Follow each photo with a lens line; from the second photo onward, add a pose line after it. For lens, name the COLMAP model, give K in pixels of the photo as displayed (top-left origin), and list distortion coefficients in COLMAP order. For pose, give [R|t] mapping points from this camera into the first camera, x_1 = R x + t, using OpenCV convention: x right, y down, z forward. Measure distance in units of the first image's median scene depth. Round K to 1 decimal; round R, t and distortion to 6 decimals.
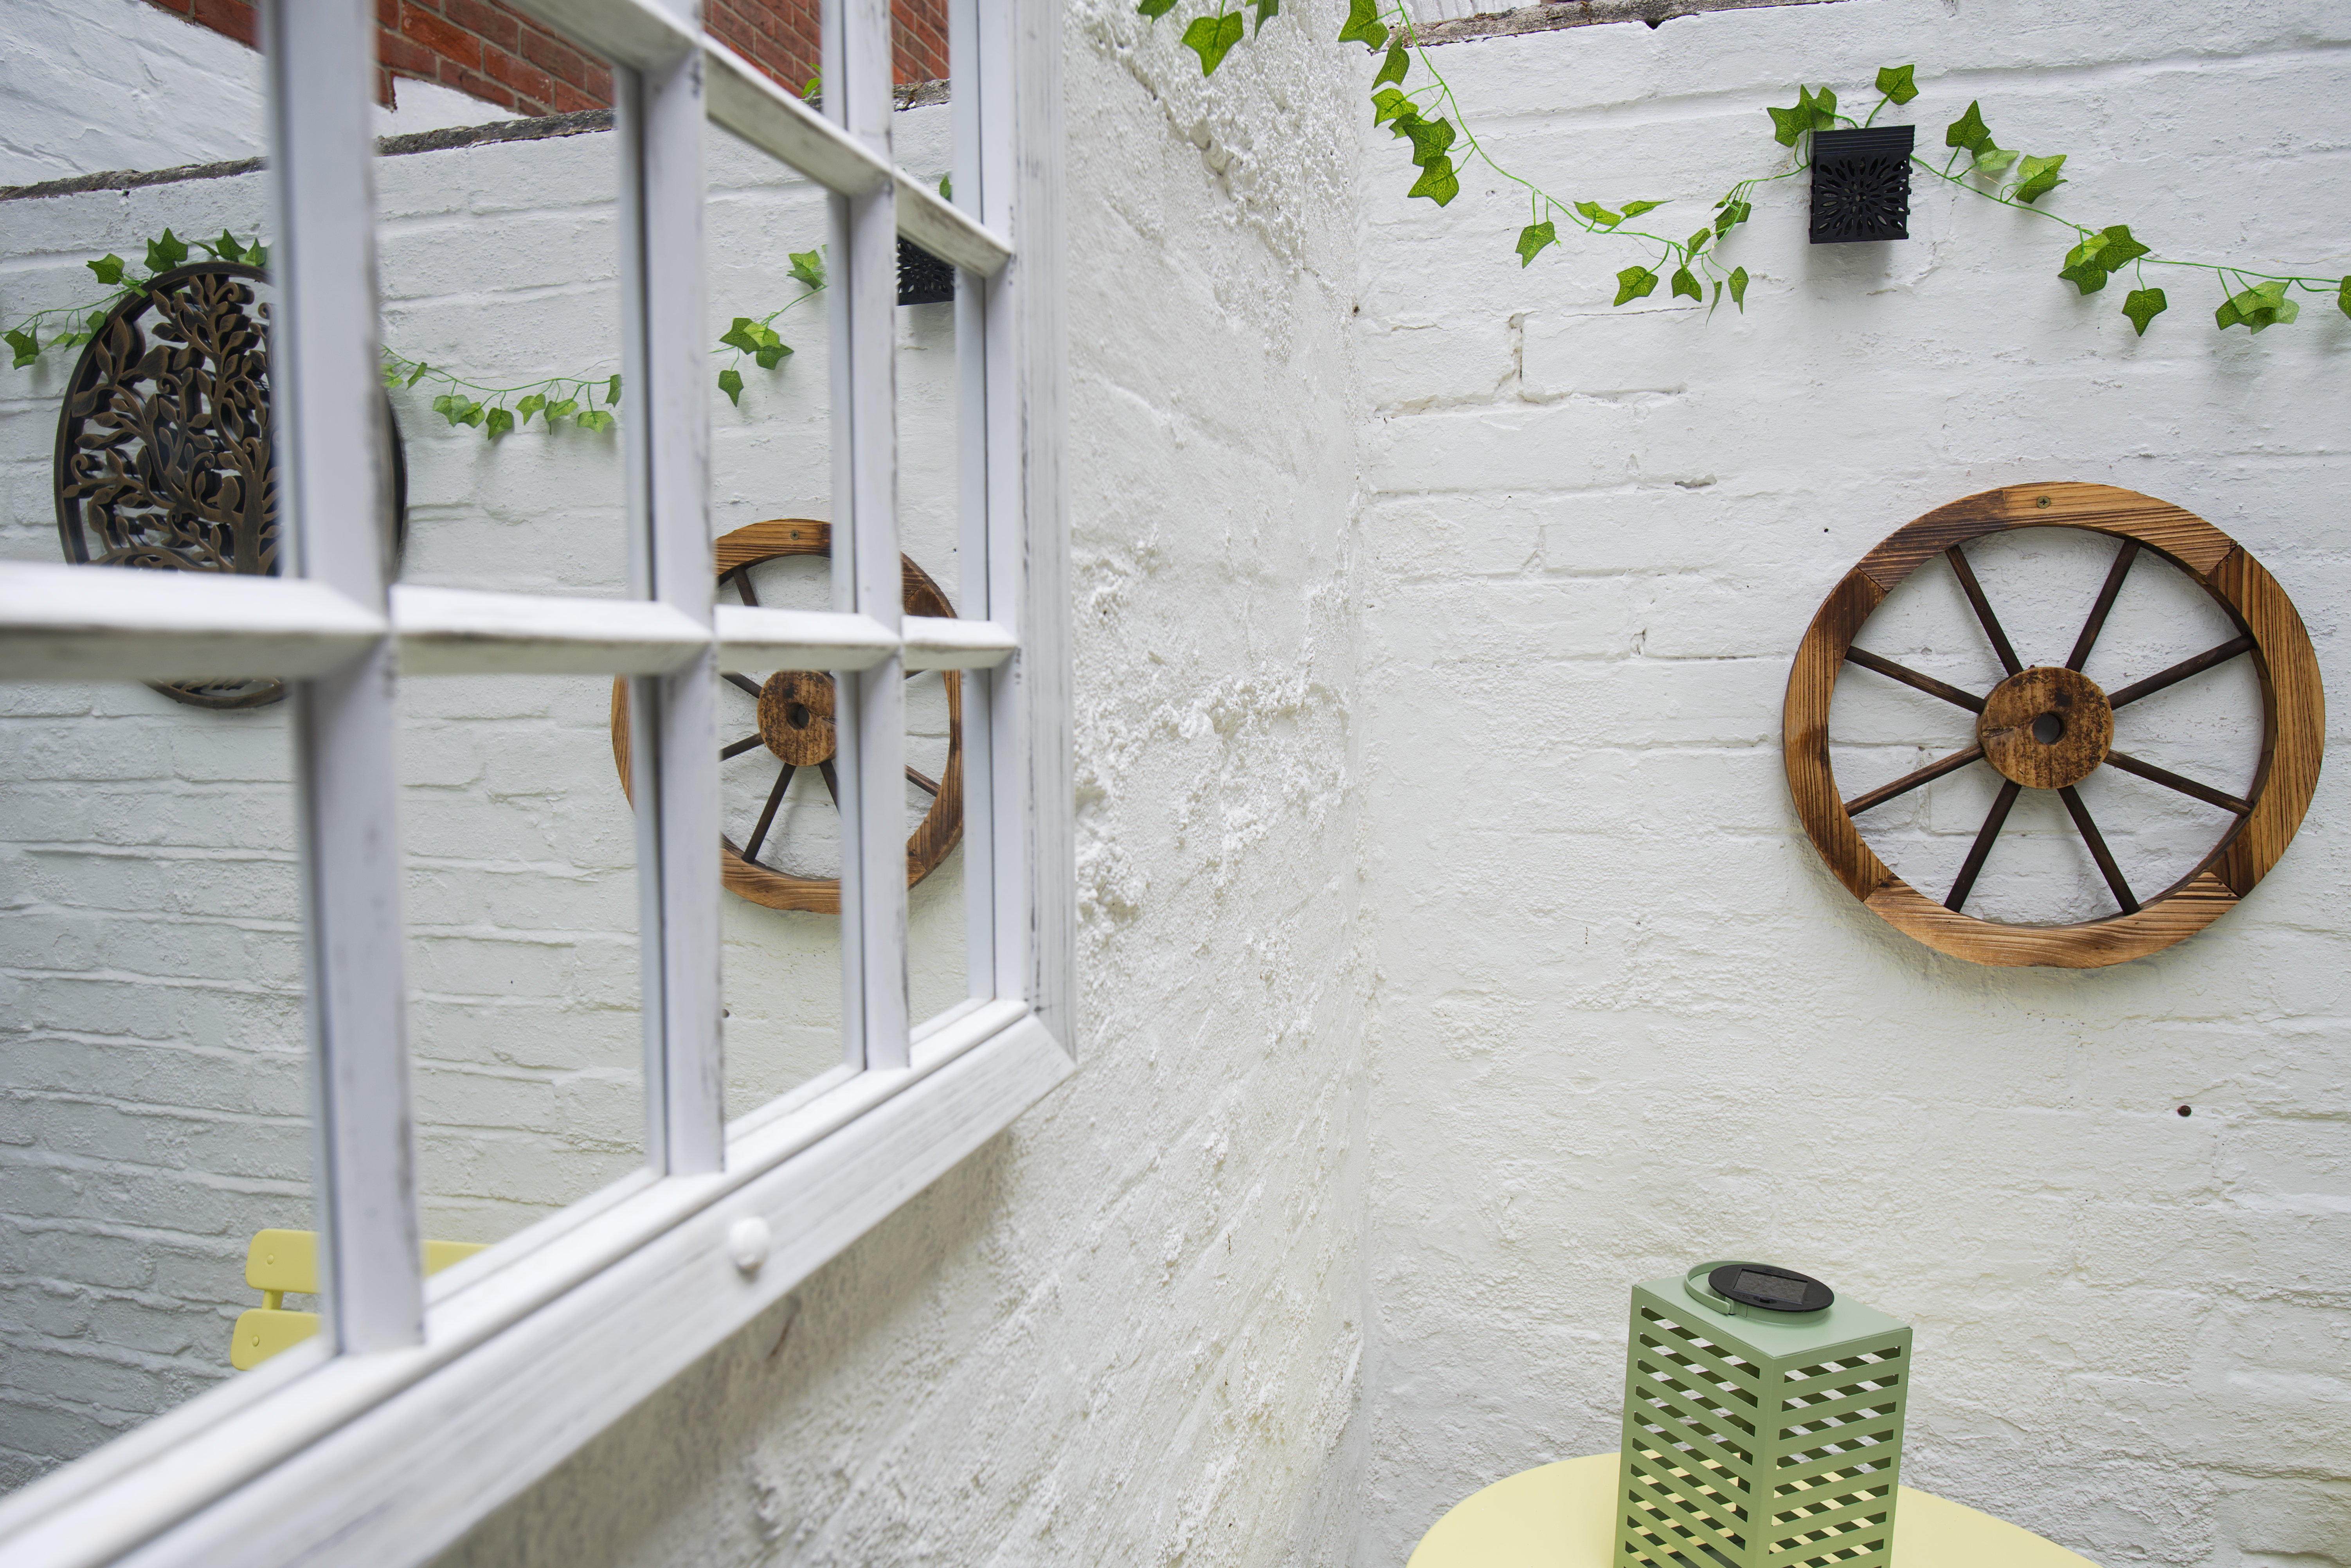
lens RADIAL K [[1578.1, 0, 1174.2], [0, 1578.1, 800.5], [0, 0, 1]] dist [0.002059, -0.000025]
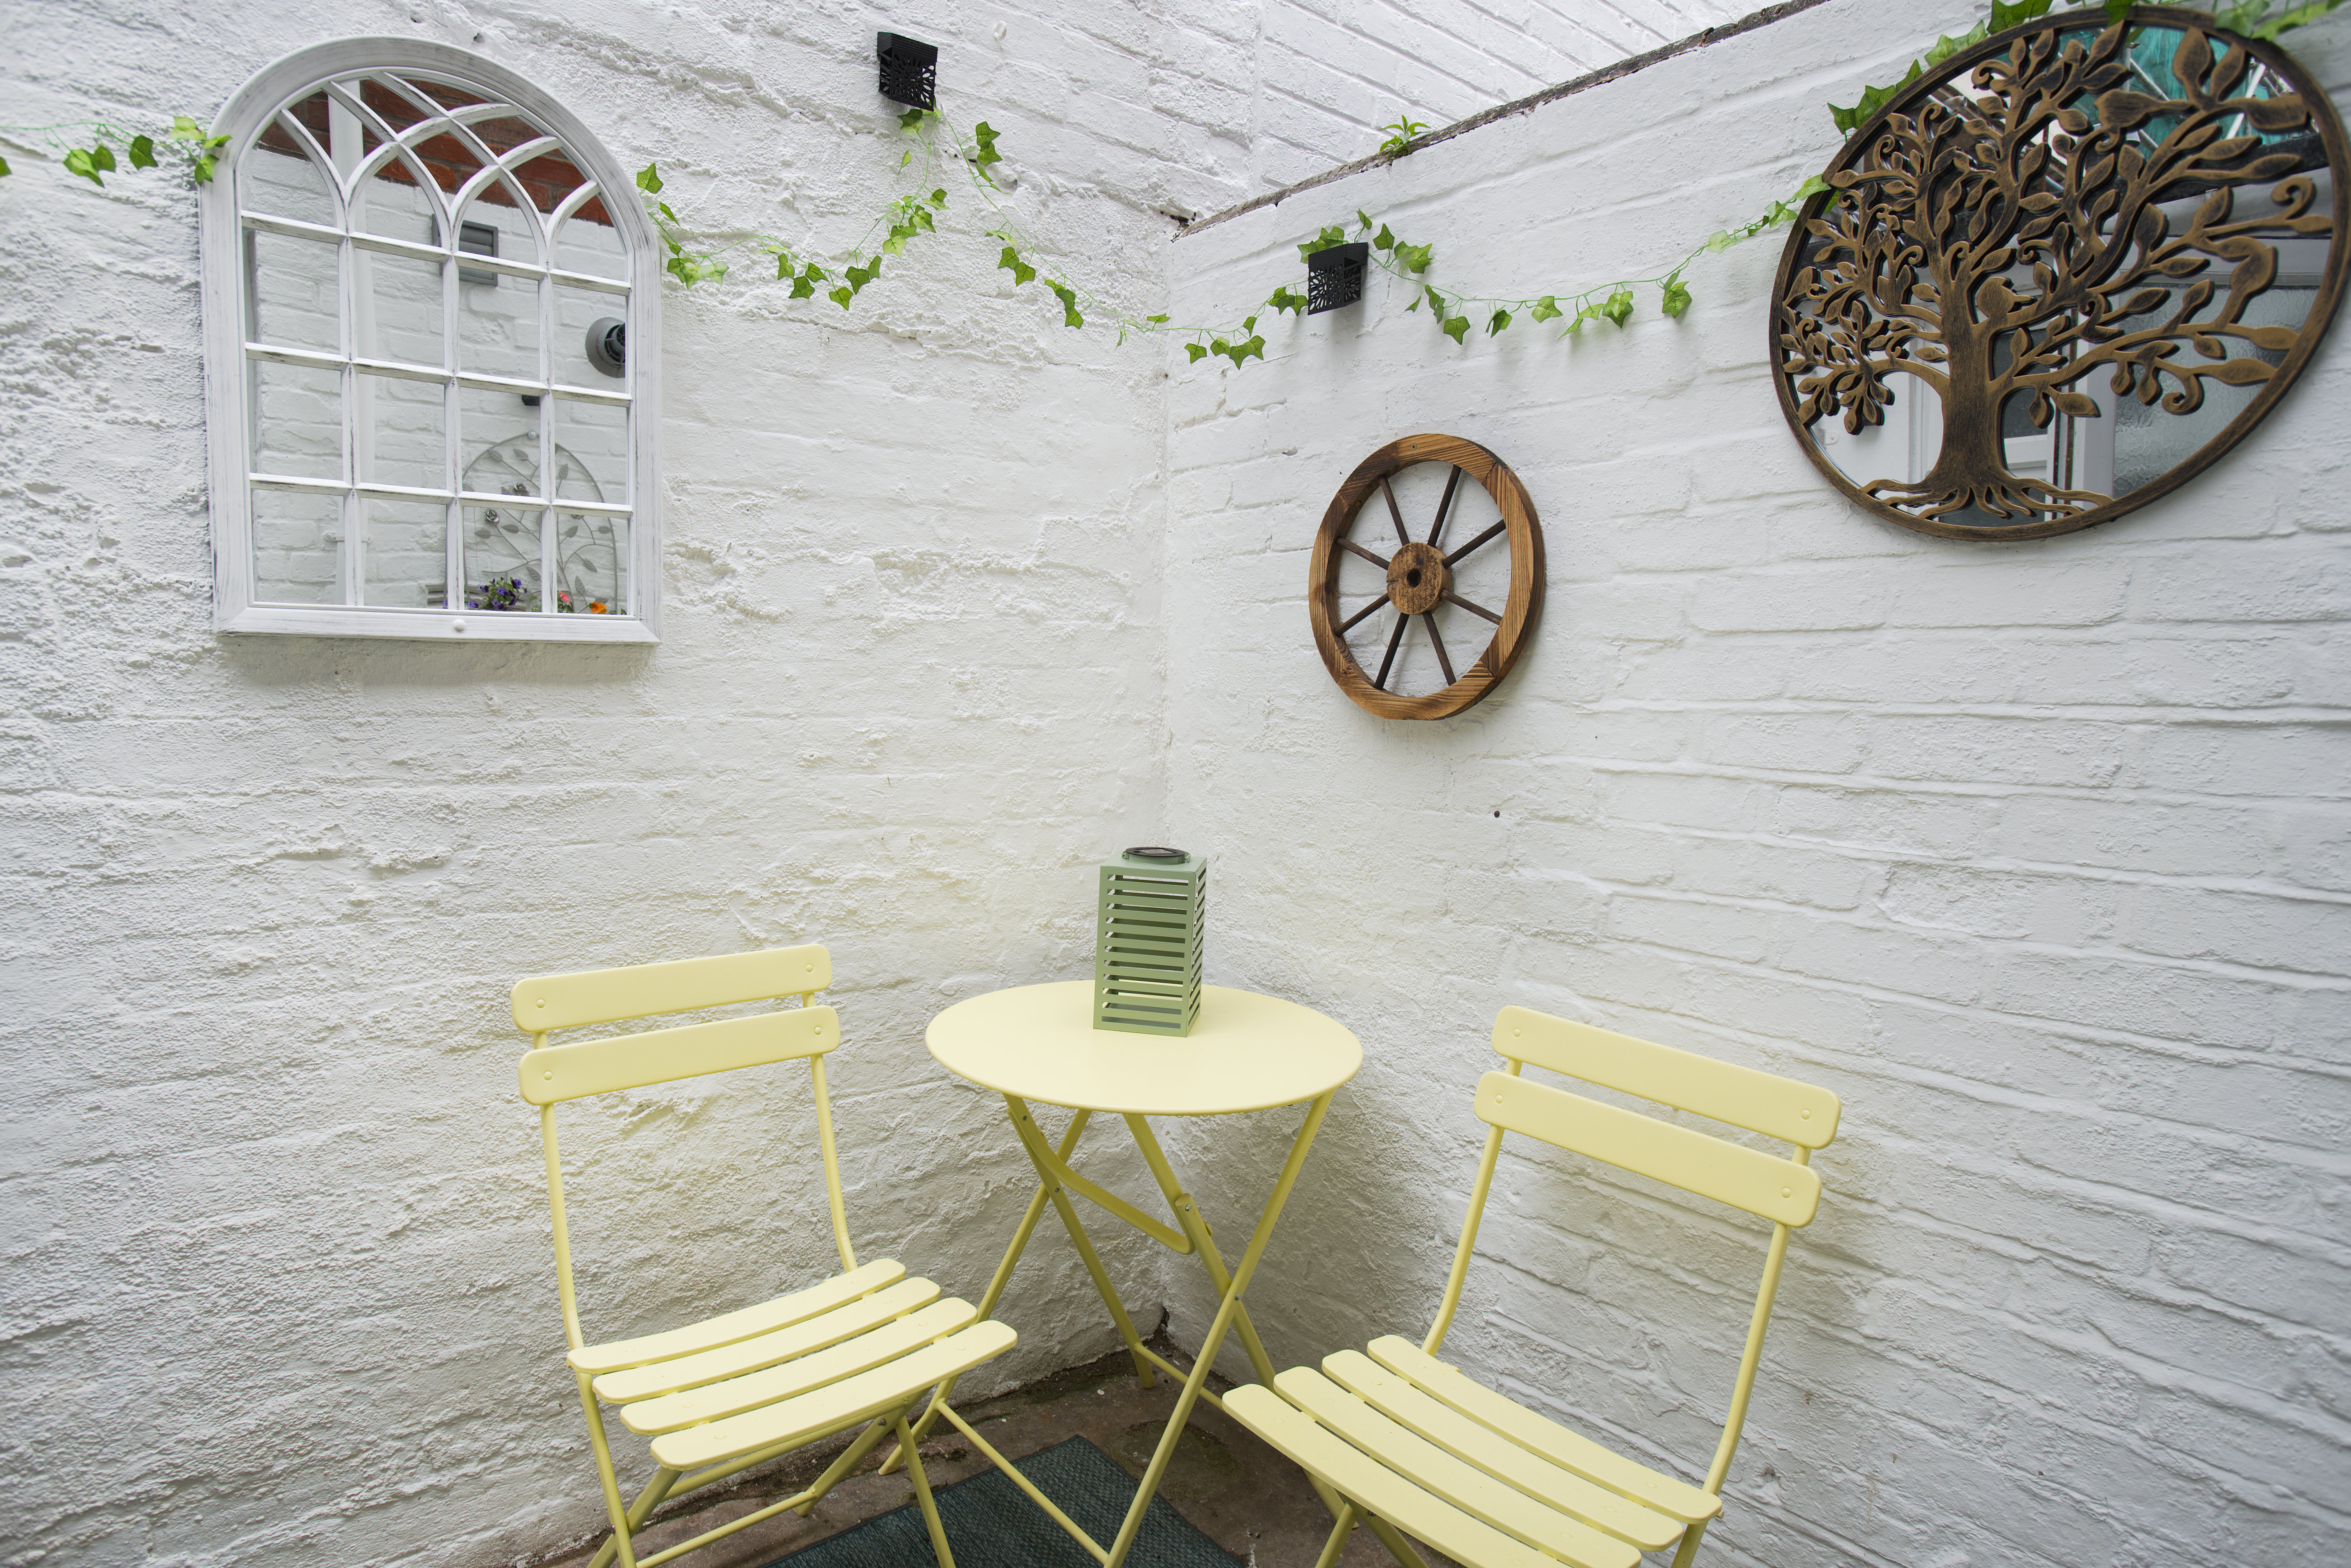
lens RADIAL K [[1348.0, 0, 1177.6], [0, 1348.0, 766.4], [0, 0, 1]] dist [-0.008752, -0.000170]
pose [[0.822417, 0.053786, -0.566336, 1.151229], [-0.067401, 0.997721, -0.003122, 0.174014], [0.564878, 0.040739, 0.824168, -0.328474]]
